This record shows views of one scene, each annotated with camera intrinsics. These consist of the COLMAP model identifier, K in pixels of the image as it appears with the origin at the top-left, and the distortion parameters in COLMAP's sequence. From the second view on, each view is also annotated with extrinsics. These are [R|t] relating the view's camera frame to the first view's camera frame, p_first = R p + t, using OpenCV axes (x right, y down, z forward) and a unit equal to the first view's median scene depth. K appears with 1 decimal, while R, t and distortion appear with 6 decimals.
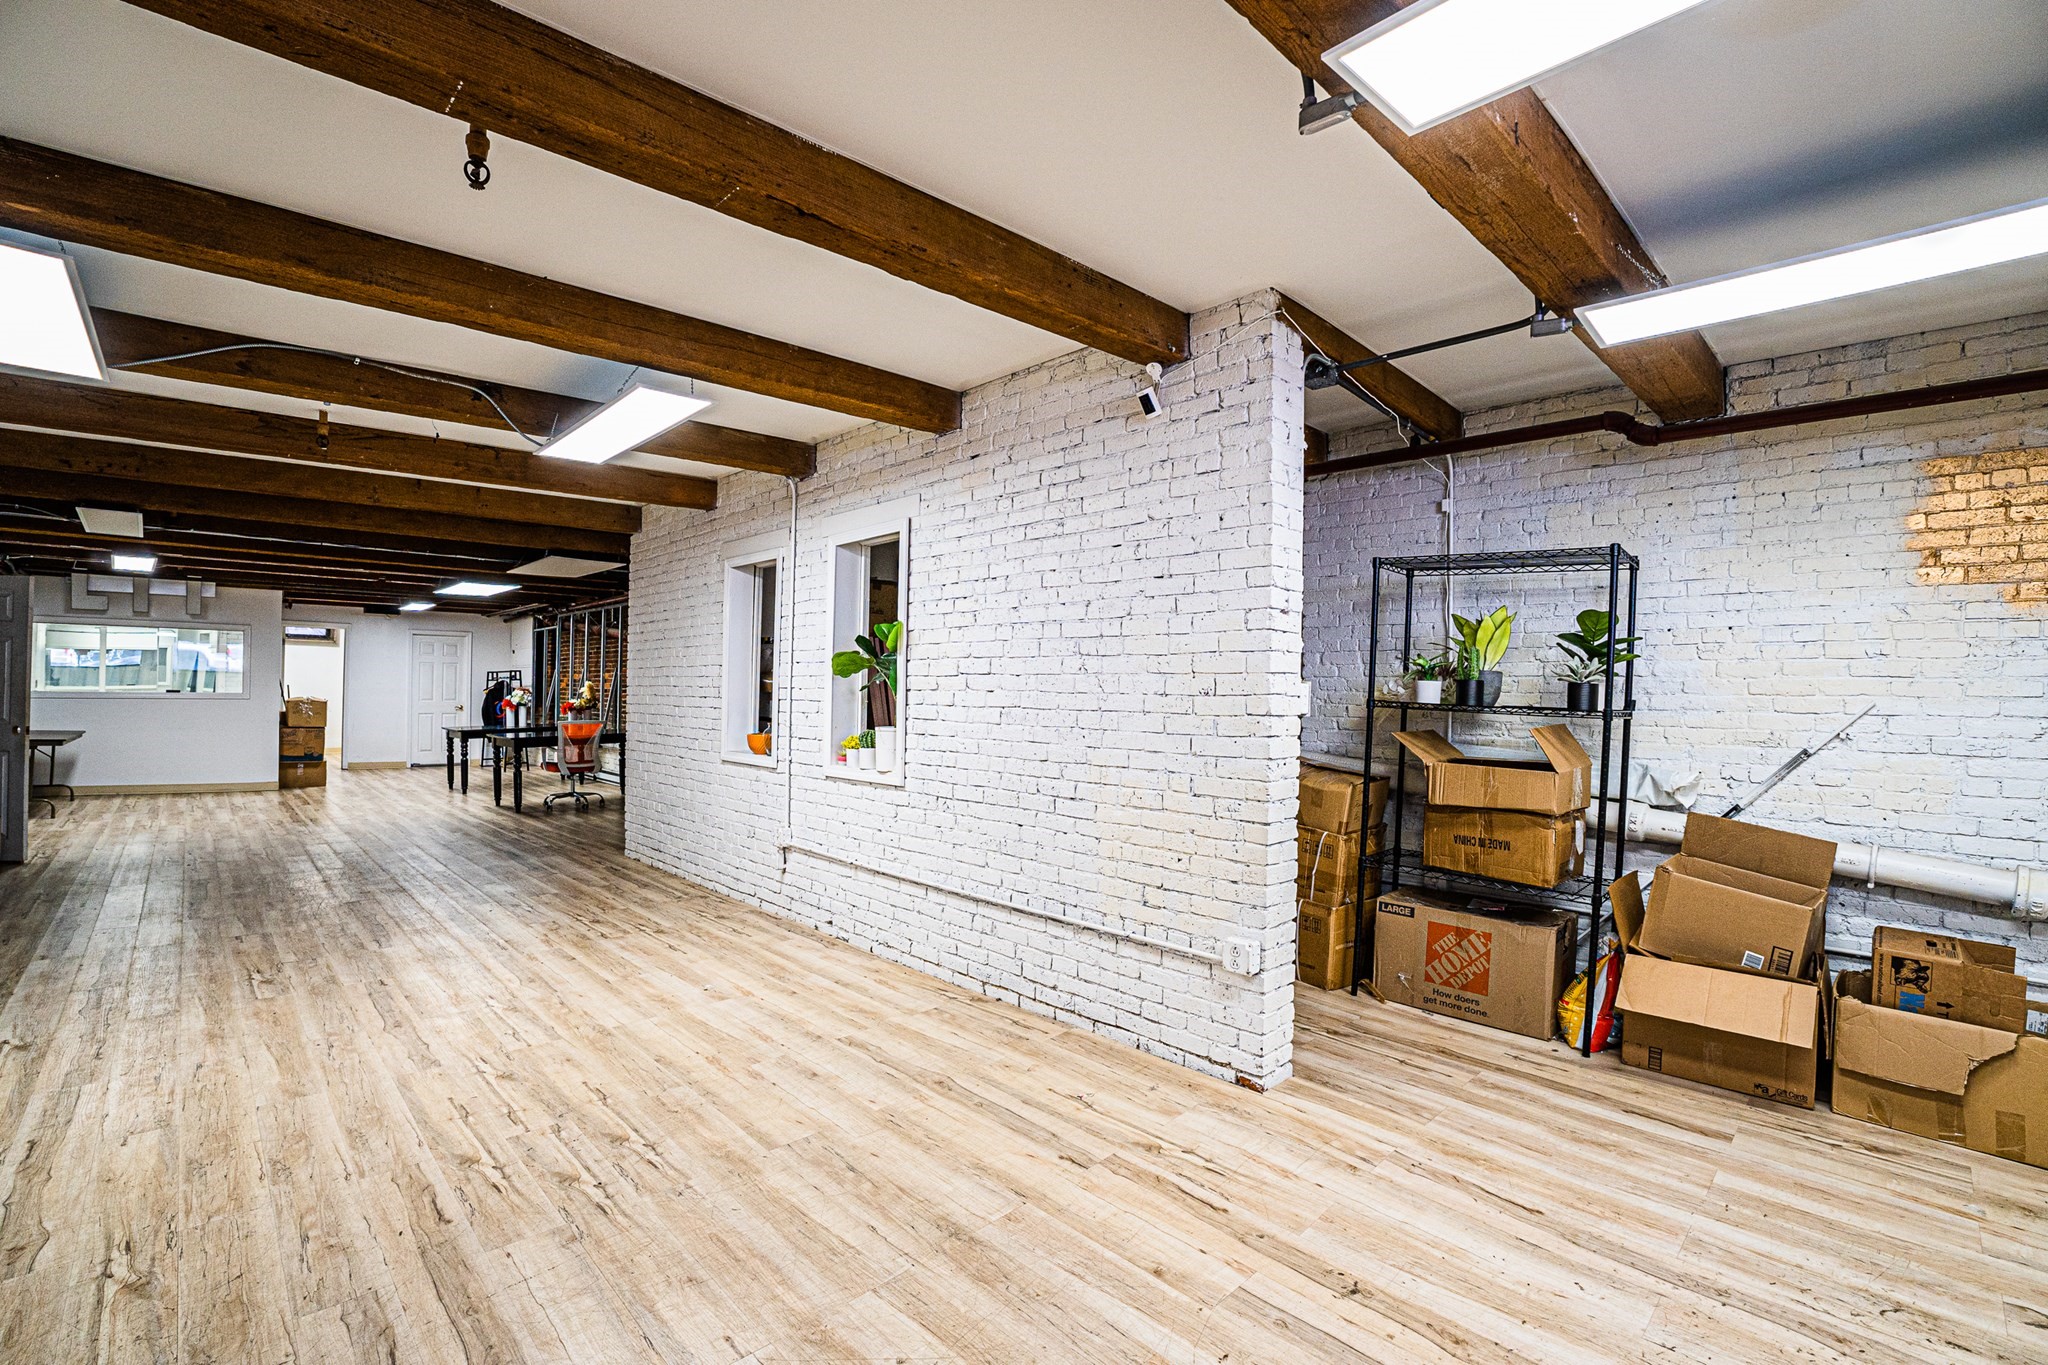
lens RADIAL K [[916.2, 0, 1022.1], [0, 916.2, 688.3], [0, 0, 1]] dist [-0.057572, 0.007656]
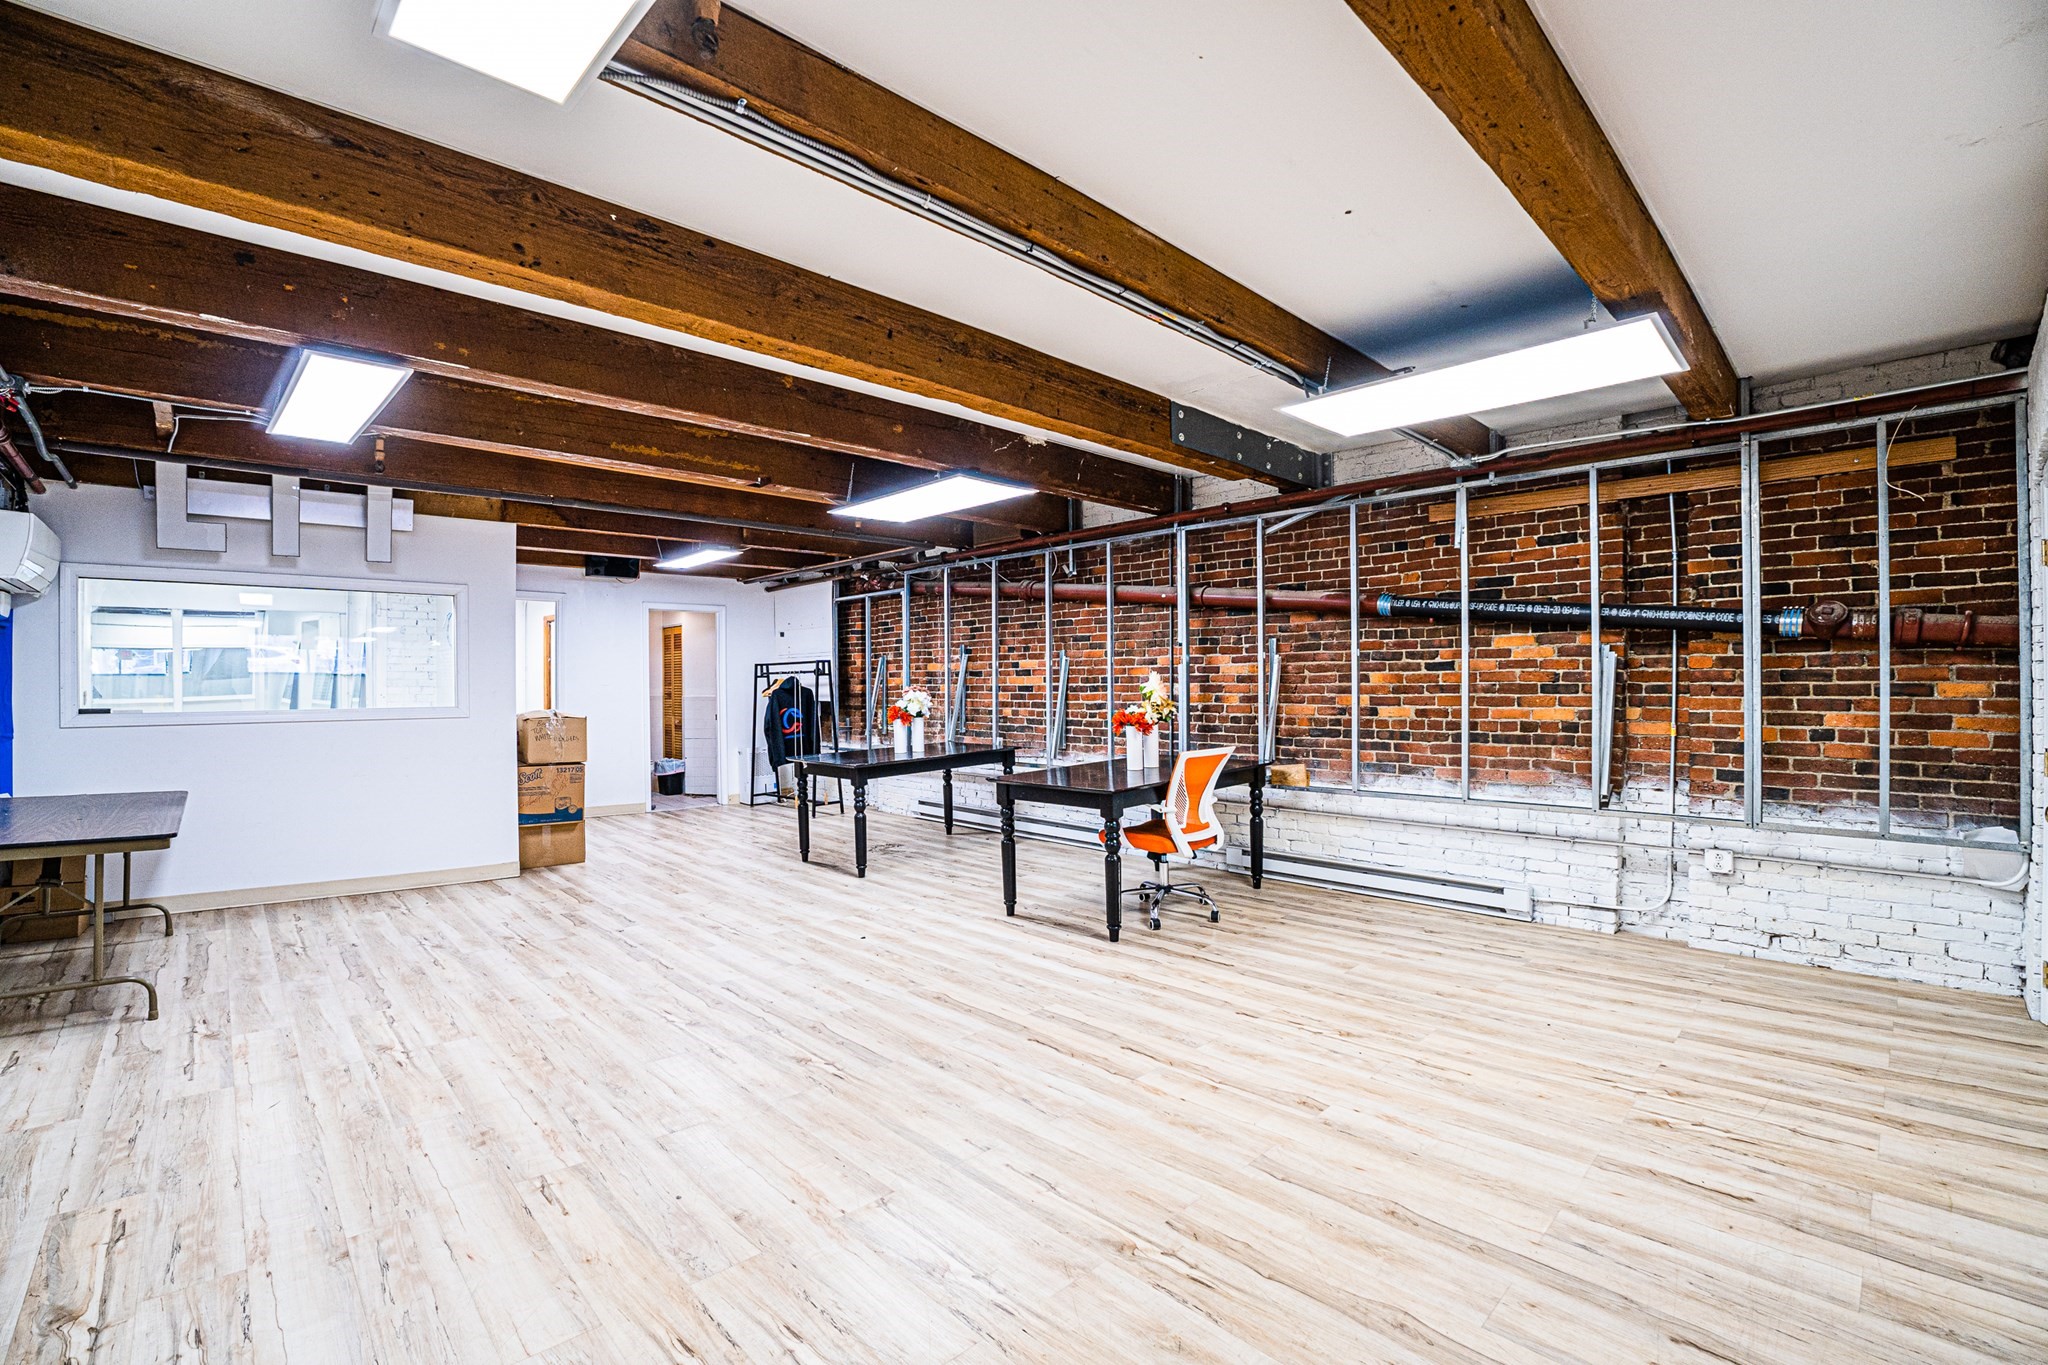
lens RADIAL K [[893.8, 0, 1020.1], [0, 893.8, 689.3], [0, 0, 1]] dist [-0.066915, 0.013650]
pose [[0.999797, -0.019604, -0.004666, -1.676669], [0.019663, 0.999723, 0.012944, -0.017869], [0.004411, -0.013033, 0.999905, 1.433714]]
